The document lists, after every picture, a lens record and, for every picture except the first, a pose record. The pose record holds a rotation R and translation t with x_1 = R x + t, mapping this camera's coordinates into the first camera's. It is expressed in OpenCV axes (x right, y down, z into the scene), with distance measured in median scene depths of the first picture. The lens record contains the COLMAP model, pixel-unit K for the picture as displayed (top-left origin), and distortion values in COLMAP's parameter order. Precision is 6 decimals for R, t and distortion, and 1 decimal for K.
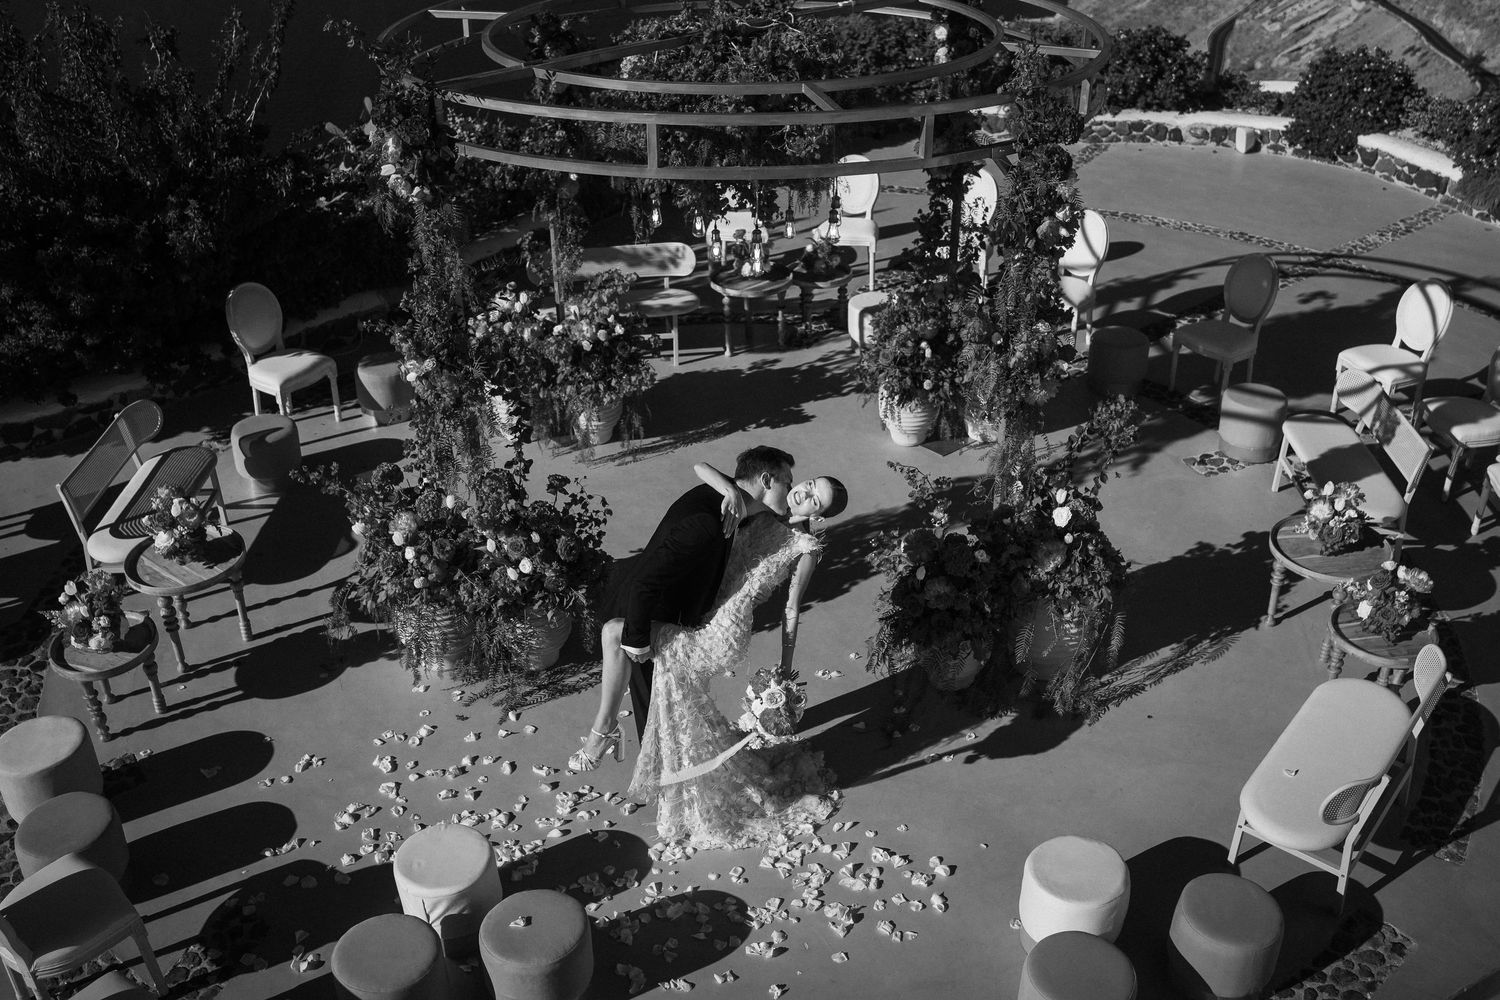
lens RADIAL K [[1465.3, 0, 748.5], [0, 1465.3, 487.7], [0, 0, 1]] dist [-0.199691, 0.231225]
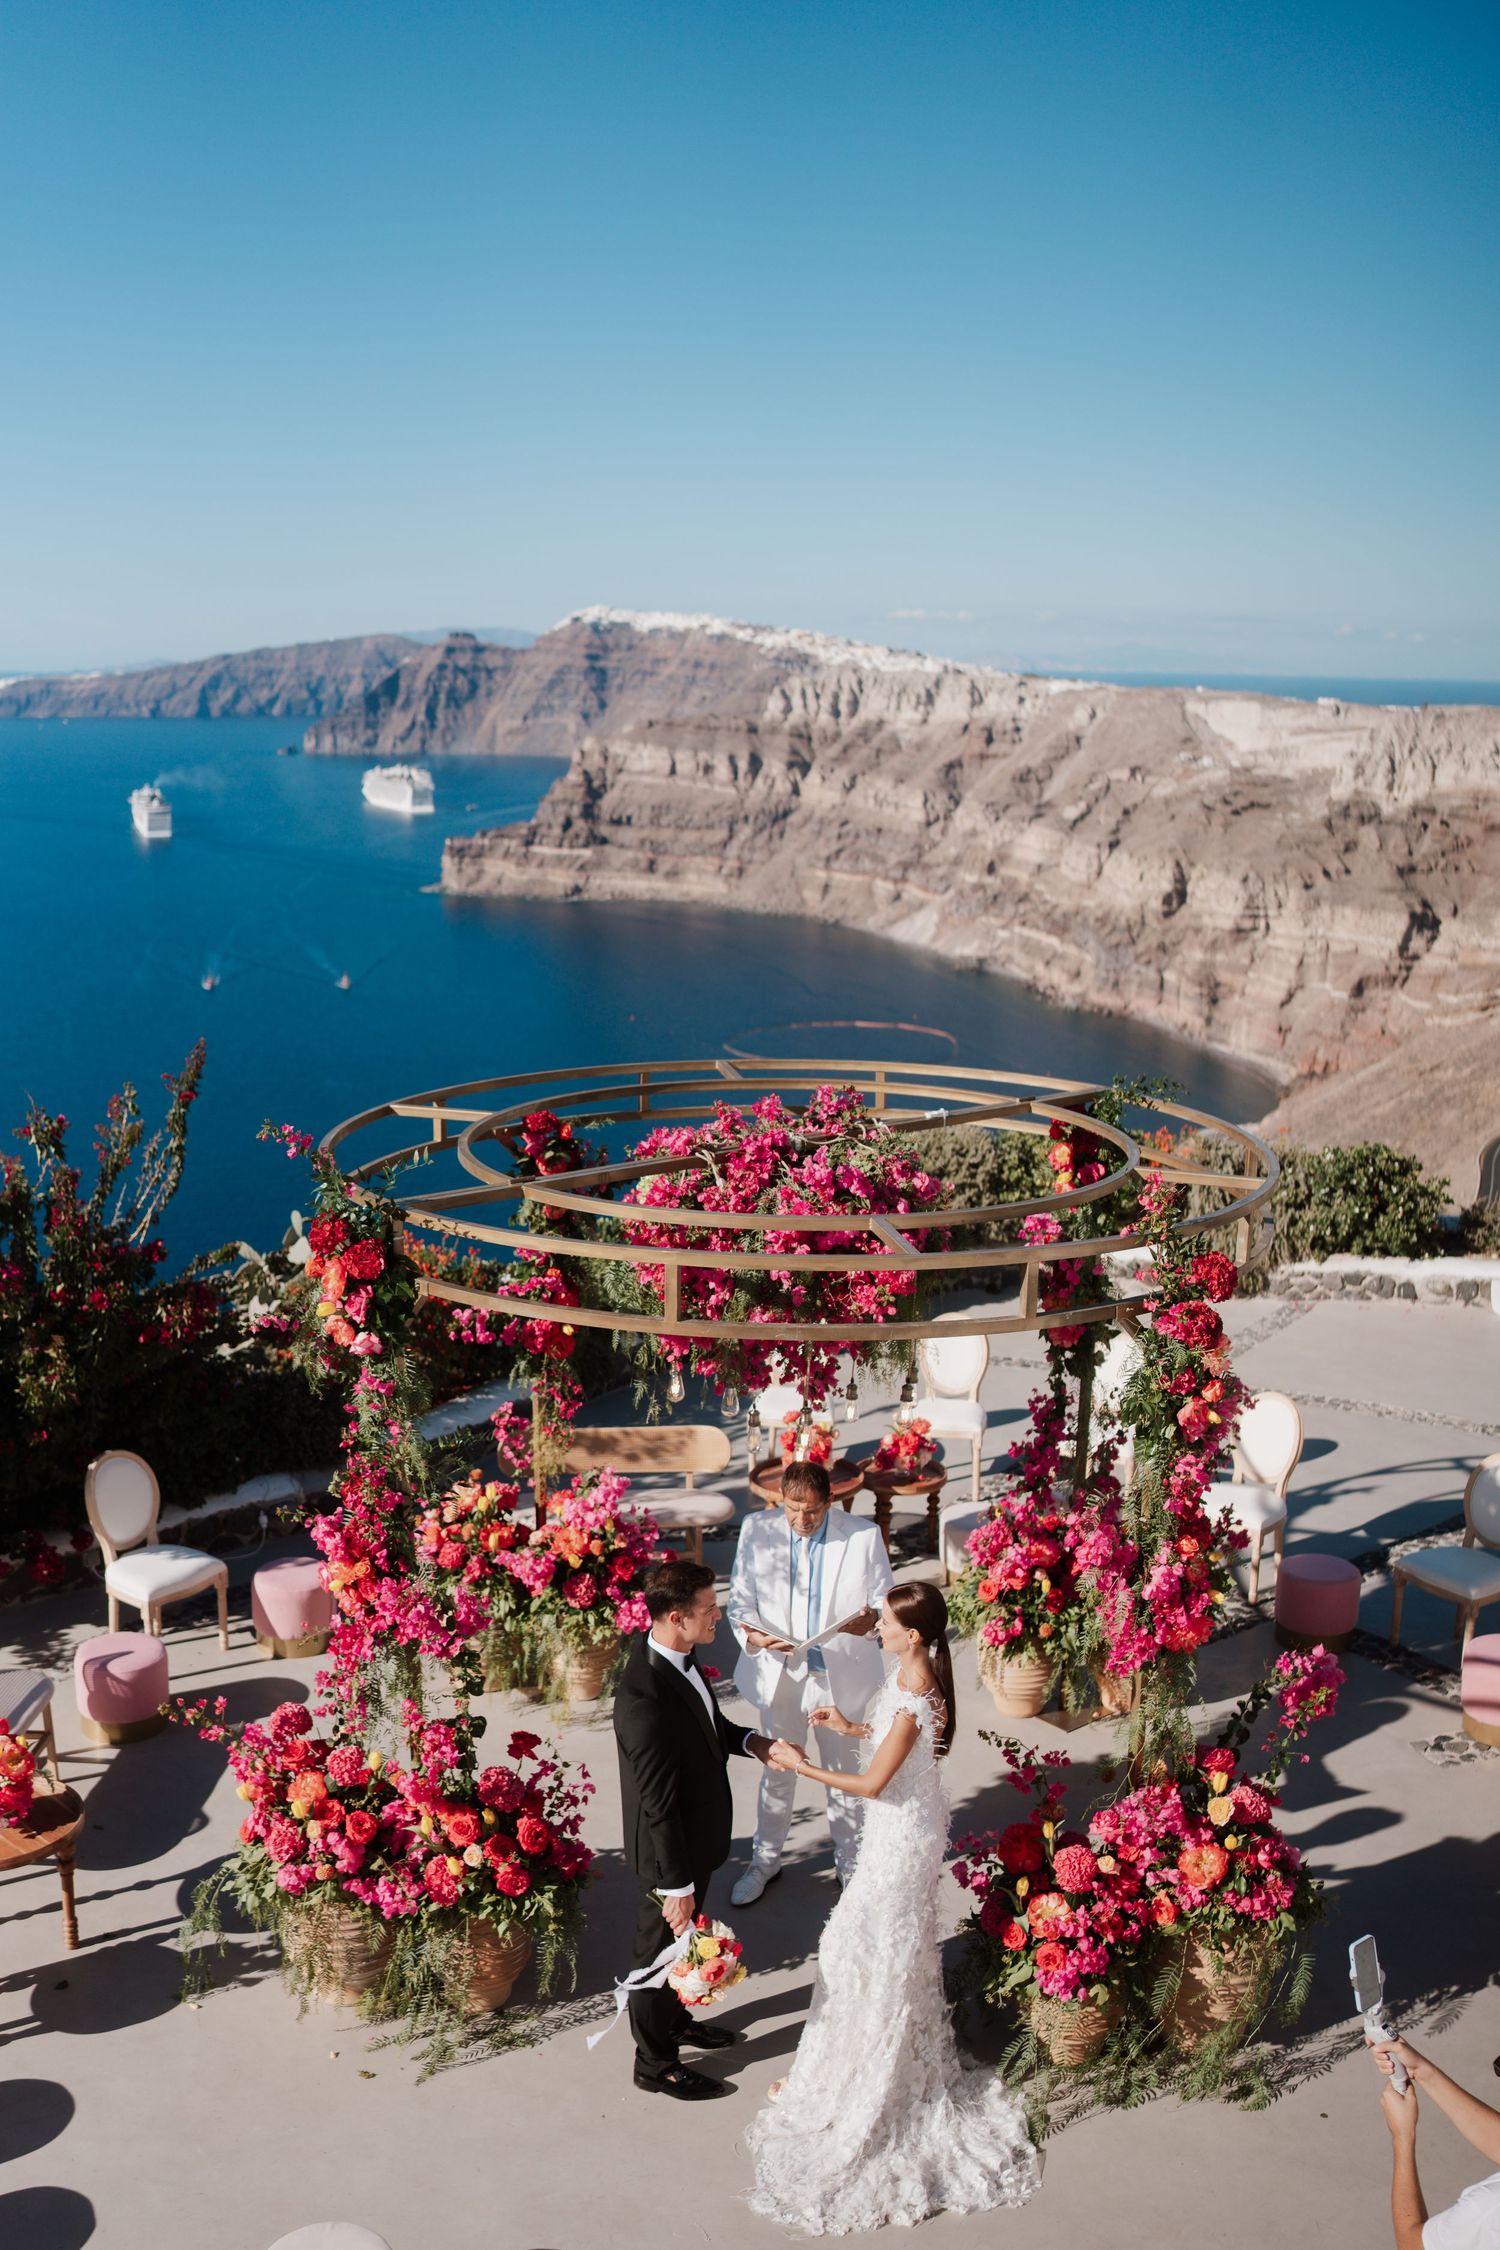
lens RADIAL K [[2132.8, 0, 728.9], [0, 2132.8, 1125.8], [0, 0, 1]] dist [-0.187123, 0.175083]
pose [[0.998616, 0.025204, -0.046160, 0.011330], [-0.038157, 0.951238, -0.306088, 0.019766], [0.036194, 0.307426, 0.950883, -0.081043]]
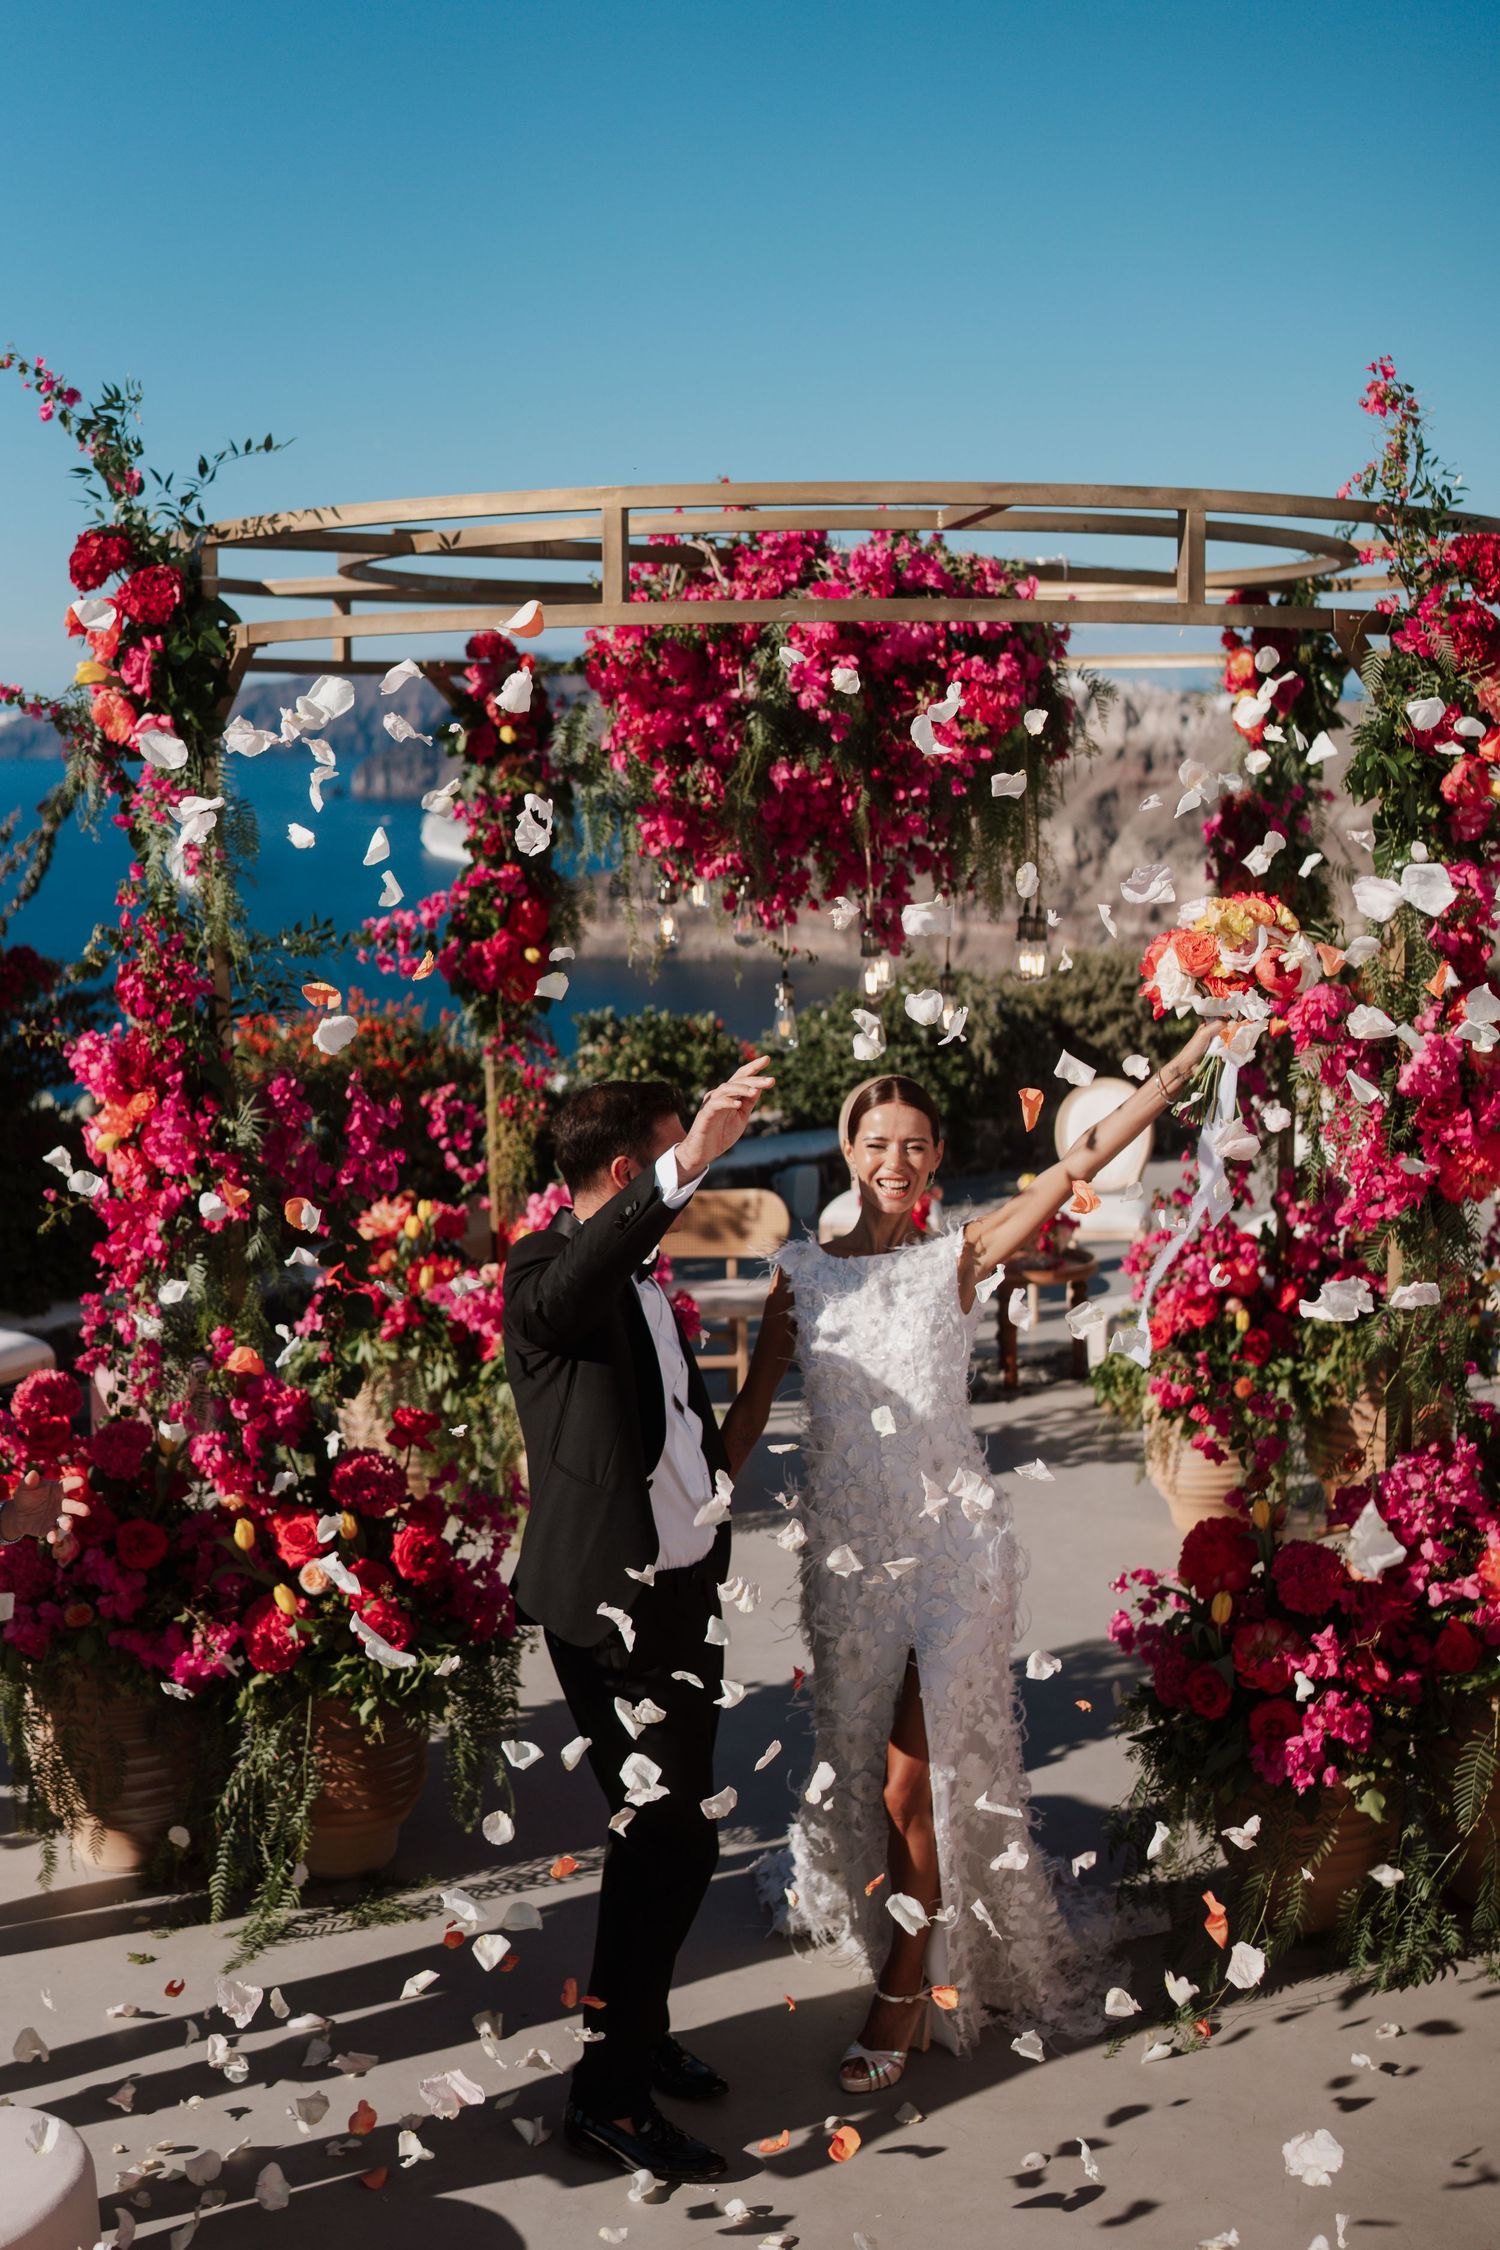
lens RADIAL K [[2501.1, 0, 835.3], [0, 2501.1, 948.2], [0, 0, 1]] dist [-0.196552, 0.236680]
pose [[0.998534, 0.002975, -0.054042, 0.040166], [-0.024860, 0.912144, -0.409116, 0.167701], [0.048077, 0.409860, 0.910881, 0.240486]]
